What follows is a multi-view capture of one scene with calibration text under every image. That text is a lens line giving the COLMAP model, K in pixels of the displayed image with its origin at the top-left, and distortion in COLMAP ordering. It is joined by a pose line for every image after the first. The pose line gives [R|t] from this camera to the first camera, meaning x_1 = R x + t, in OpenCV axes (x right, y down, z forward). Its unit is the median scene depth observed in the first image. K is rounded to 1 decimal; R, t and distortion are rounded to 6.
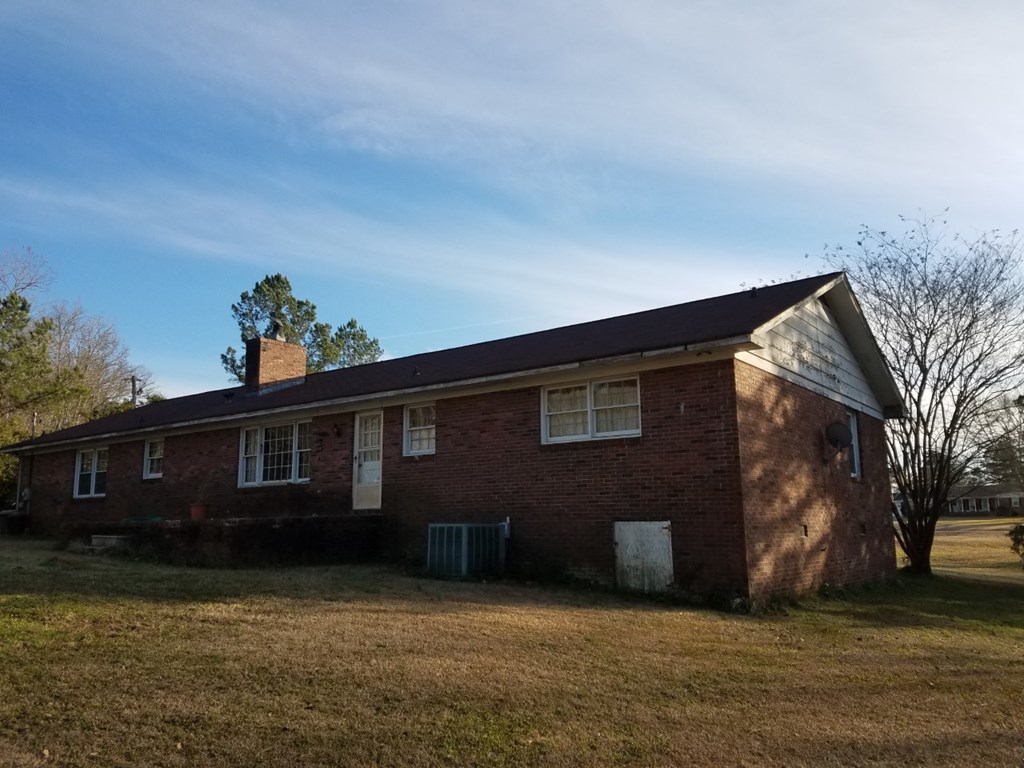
lens RADIAL K [[787.3, 0, 512.0], [0, 787.3, 384.0], [0, 0, 1]] dist [0.196188, -0.279400]
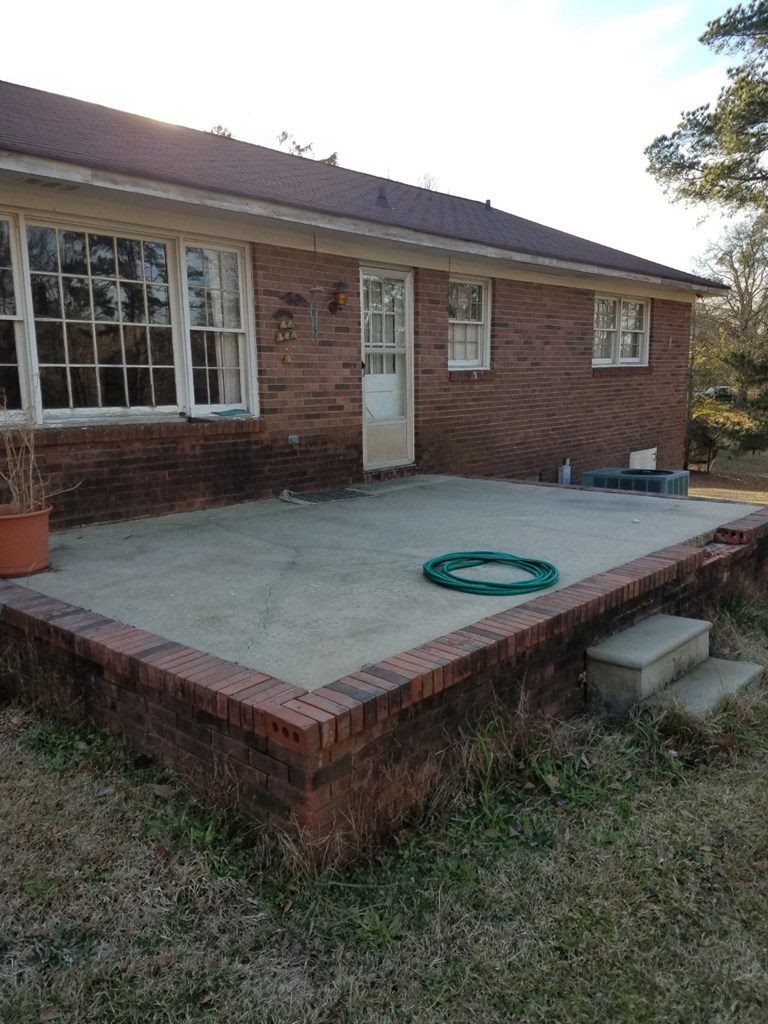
lens RADIAL K [[787.3, 0, 384.0], [0, 787.3, 512.0], [0, 0, 1]] dist [0.196188, -0.279400]
pose [[0.087023, -0.157726, 0.983641, -0.713271], [-0.158272, 0.972657, 0.169967, 0.100562], [-0.983553, -0.170474, 0.059680, 0.991684]]
